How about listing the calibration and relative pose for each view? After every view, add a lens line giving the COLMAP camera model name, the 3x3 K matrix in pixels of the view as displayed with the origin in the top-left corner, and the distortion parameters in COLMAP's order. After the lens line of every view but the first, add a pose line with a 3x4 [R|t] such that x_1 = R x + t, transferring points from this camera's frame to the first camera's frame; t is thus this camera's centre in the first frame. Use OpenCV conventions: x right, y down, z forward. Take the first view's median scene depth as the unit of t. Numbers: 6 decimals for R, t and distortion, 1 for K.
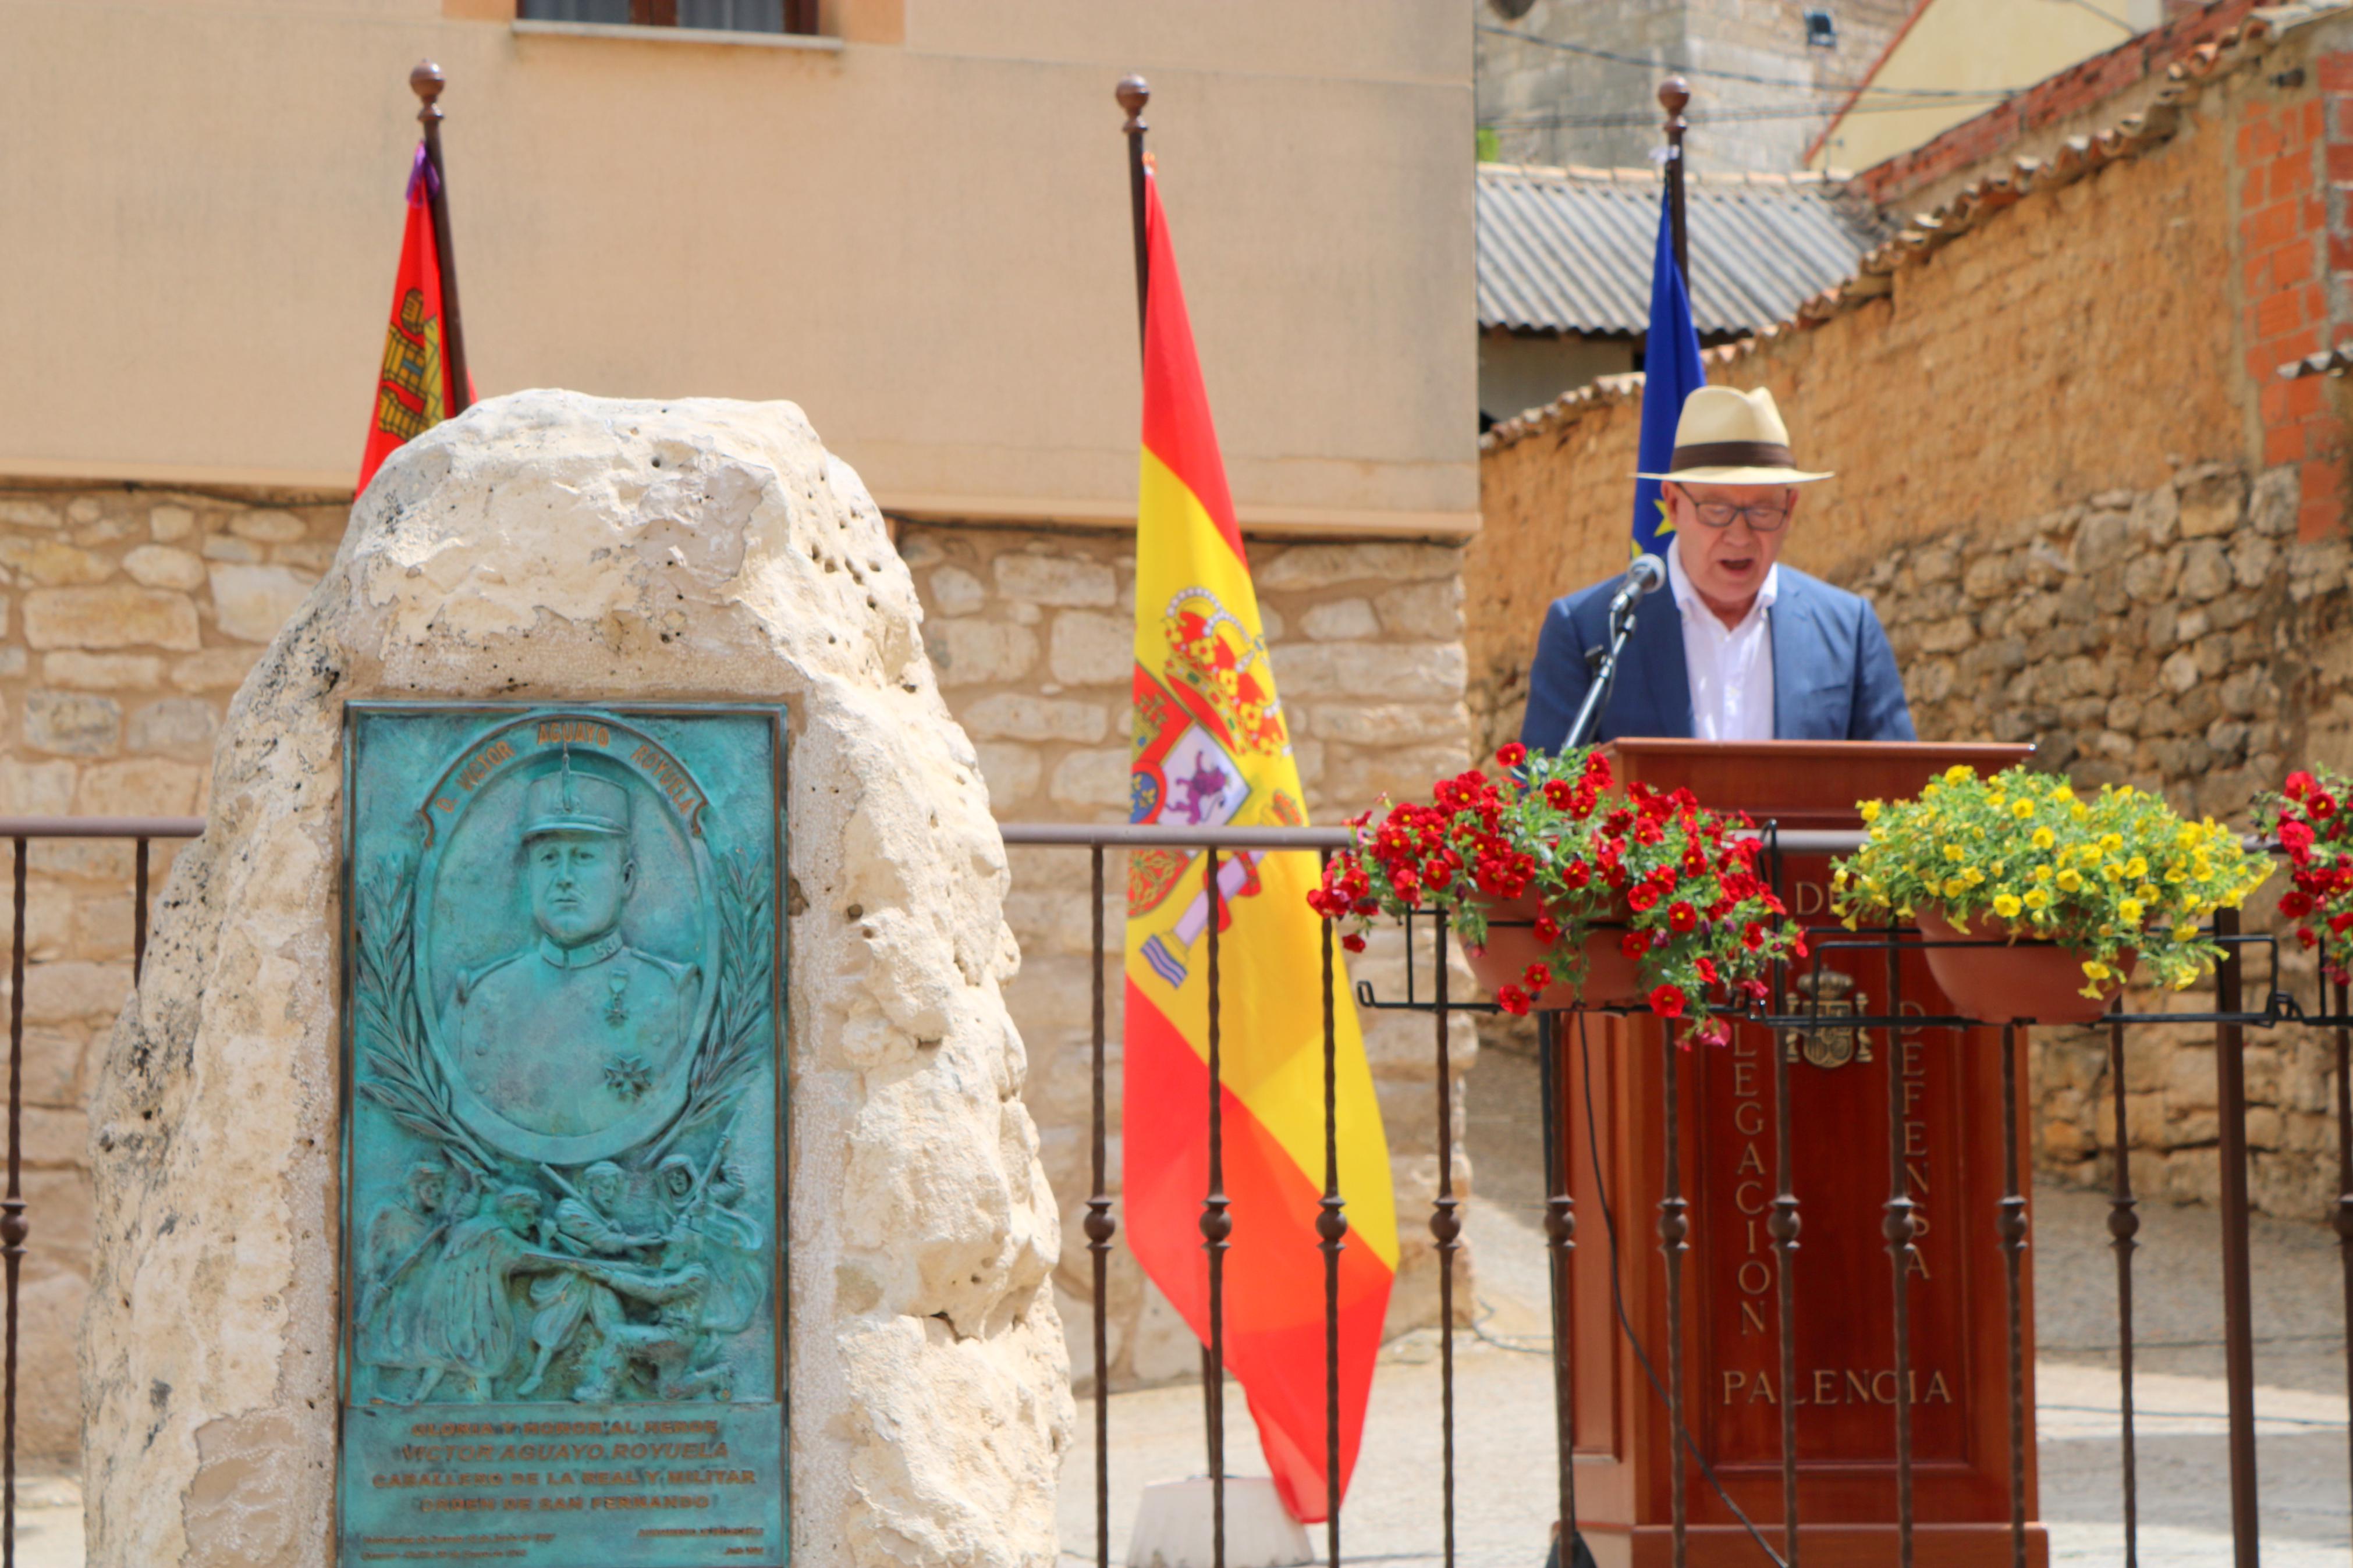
lens RADIAL K [[5580.0, 0, 1123.9], [0, 5580.0, 822.2], [0, 0, 1]] dist [0.083663, 0.000000]
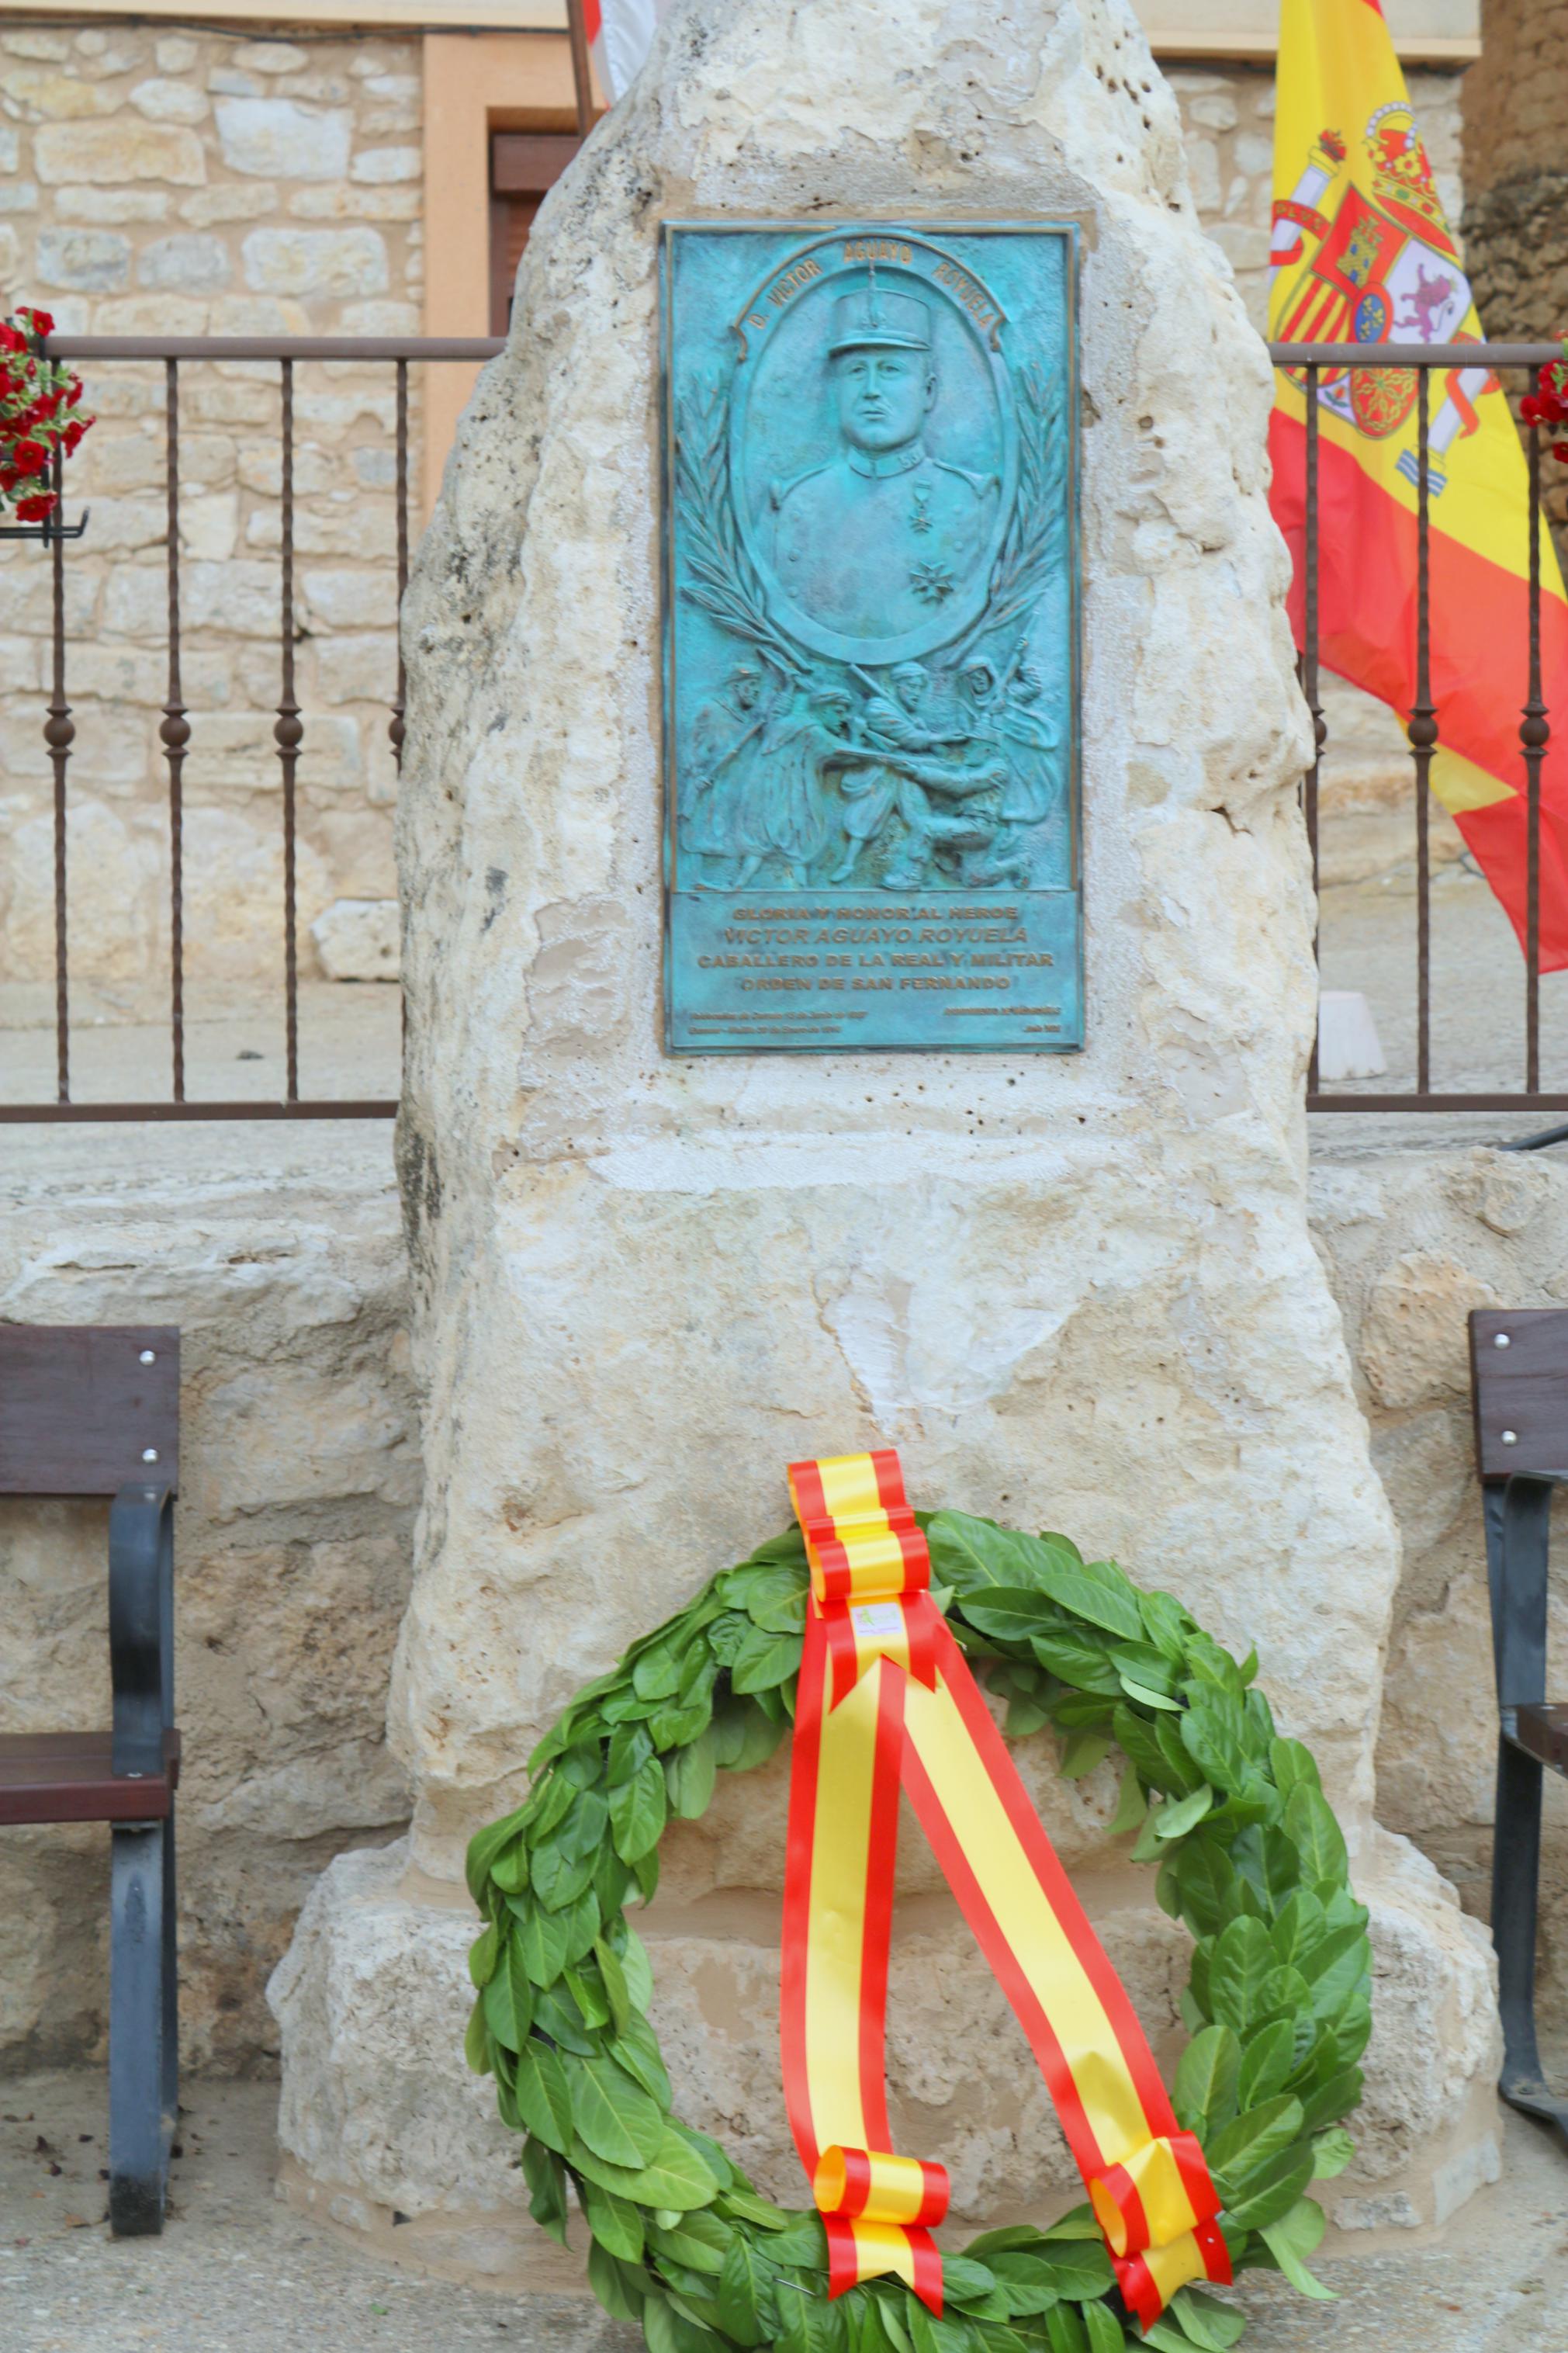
lens RADIAL K [[5617.6, 0, 725.9], [0, 5617.6, 1117.3], [0, 0, 1]] dist [0.104375, 0.000000]
pose [[0.999082, 0.003094, -0.042734, -0.070103], [0.002573, 0.991254, 0.131941, 0.004842], [0.042768, -0.131930, 0.990336, -0.055588]]
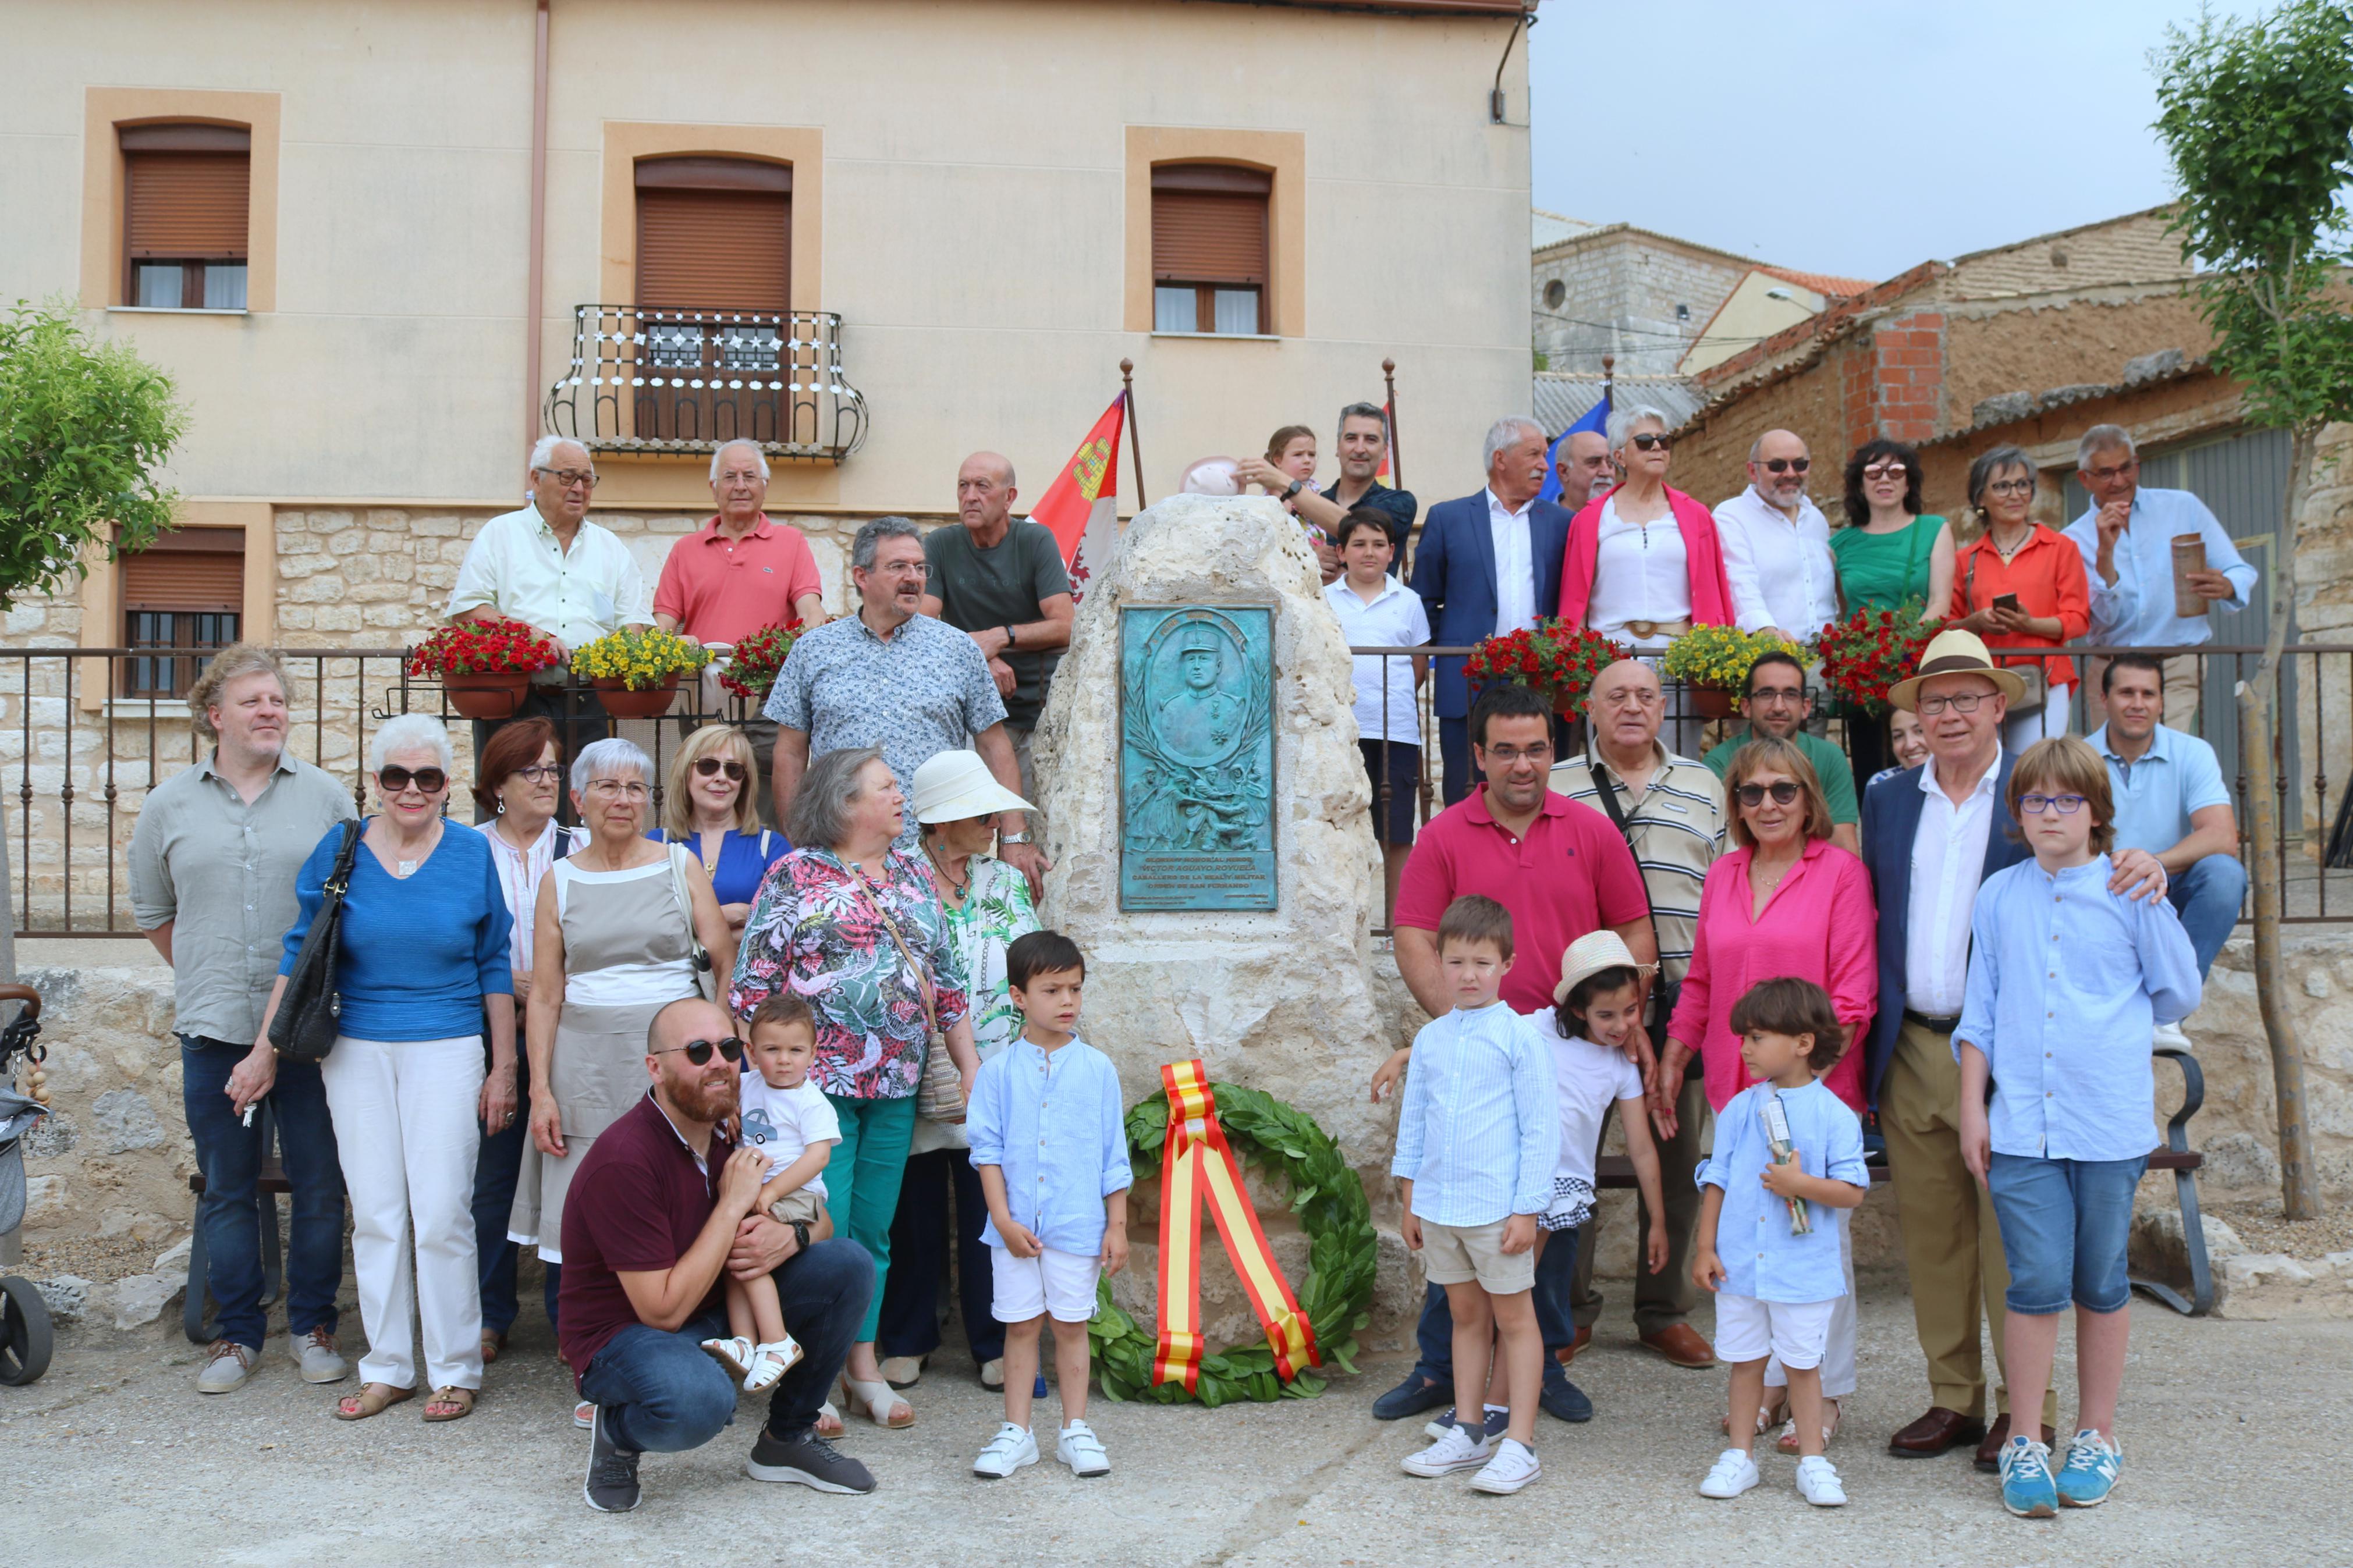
lens RADIAL K [[2313.6, 0, 1173.5], [0, 2313.6, 827.8], [0, 0, 1]] dist [-0.078394, 0.000000]
pose [[0.995555, -0.000046, -0.094180, -0.001212], [0.007470, 0.996888, 0.078472, -0.000494], [0.093884, -0.078827, 0.992458, -0.147602]]
